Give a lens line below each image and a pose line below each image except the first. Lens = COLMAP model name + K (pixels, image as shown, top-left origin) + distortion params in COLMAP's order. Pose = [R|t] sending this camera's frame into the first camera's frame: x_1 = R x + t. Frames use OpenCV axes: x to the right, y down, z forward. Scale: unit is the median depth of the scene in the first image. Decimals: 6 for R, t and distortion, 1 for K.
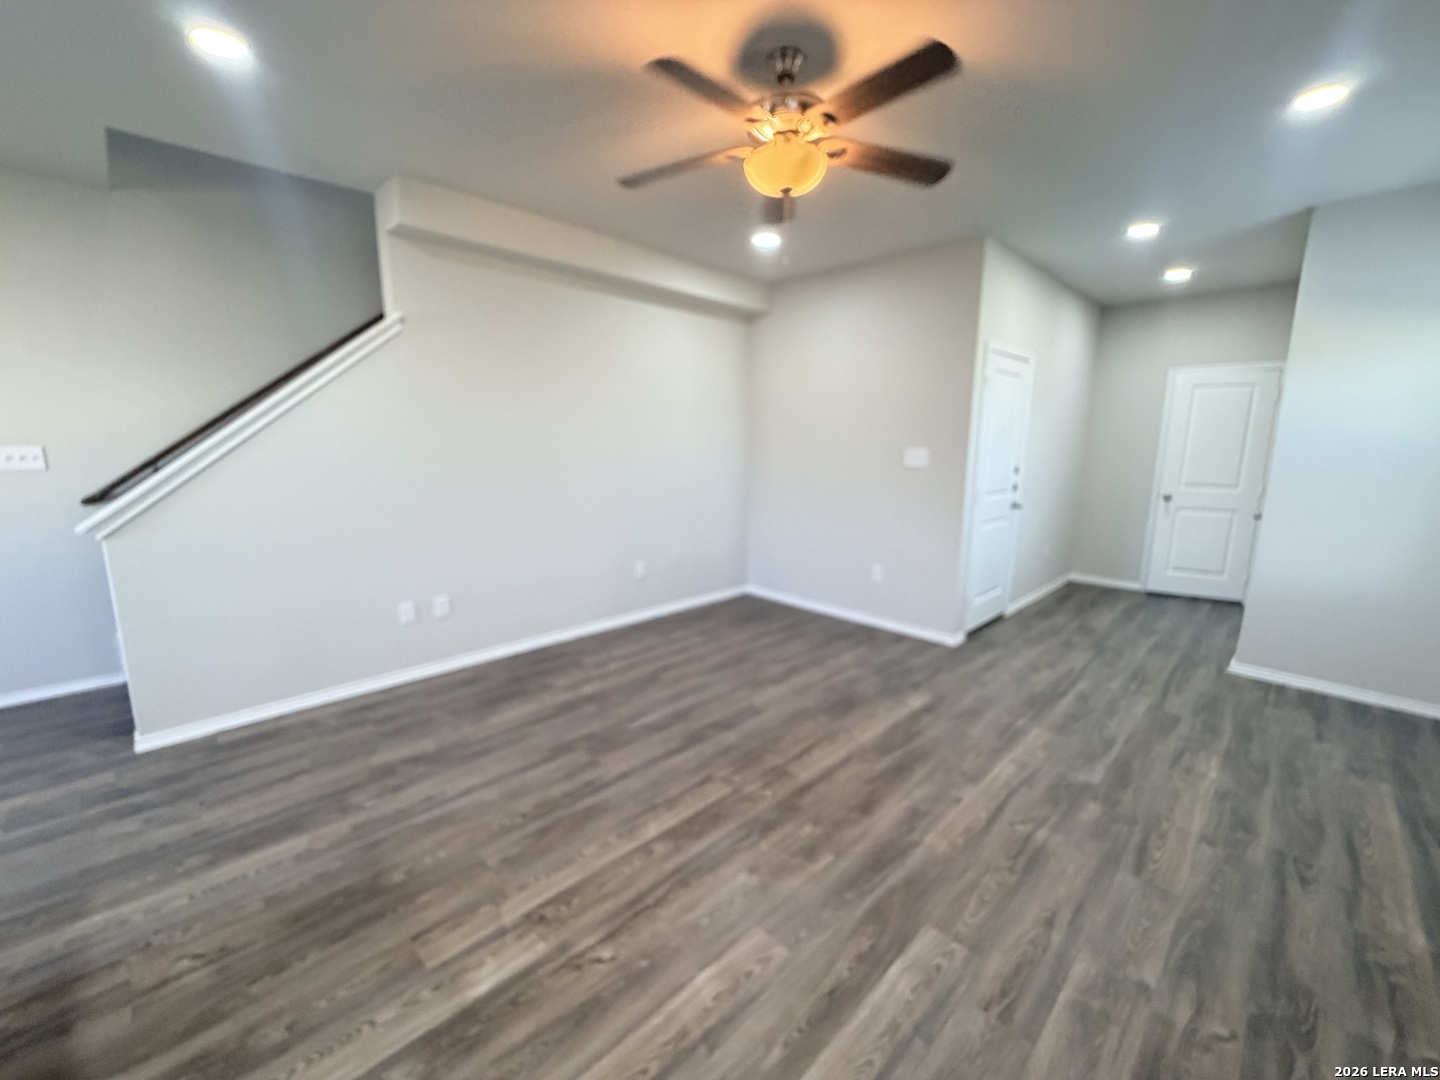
lens RADIAL K [[576.9, 0, 723.6], [0, 576.9, 538.8], [0, 0, 1]] dist [-0.002350, 0.000350]
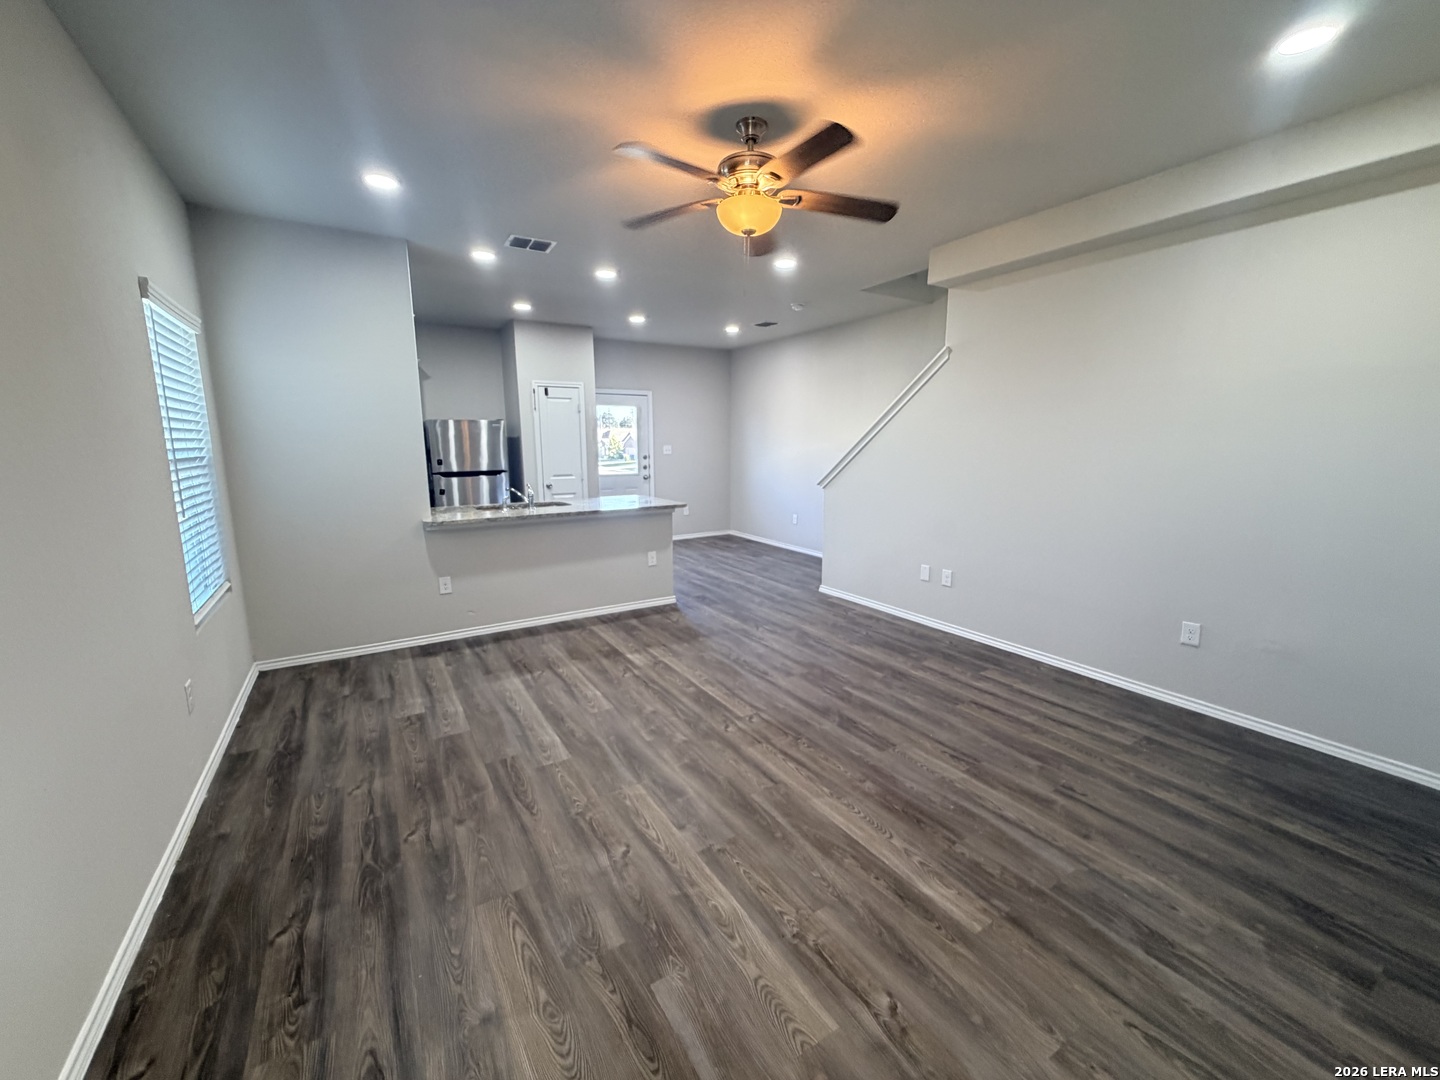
lens RADIAL K [[576.9, 0, 723.3], [0, 576.9, 540.8], [0, 0, 1]] dist [-0.002350, 0.000350]
pose [[-0.218109, 0.156057, -0.963366, 1.287847], [-0.169106, 0.966156, 0.194795, -0.193802], [0.961162, 0.205398, -0.184337, 1.213995]]
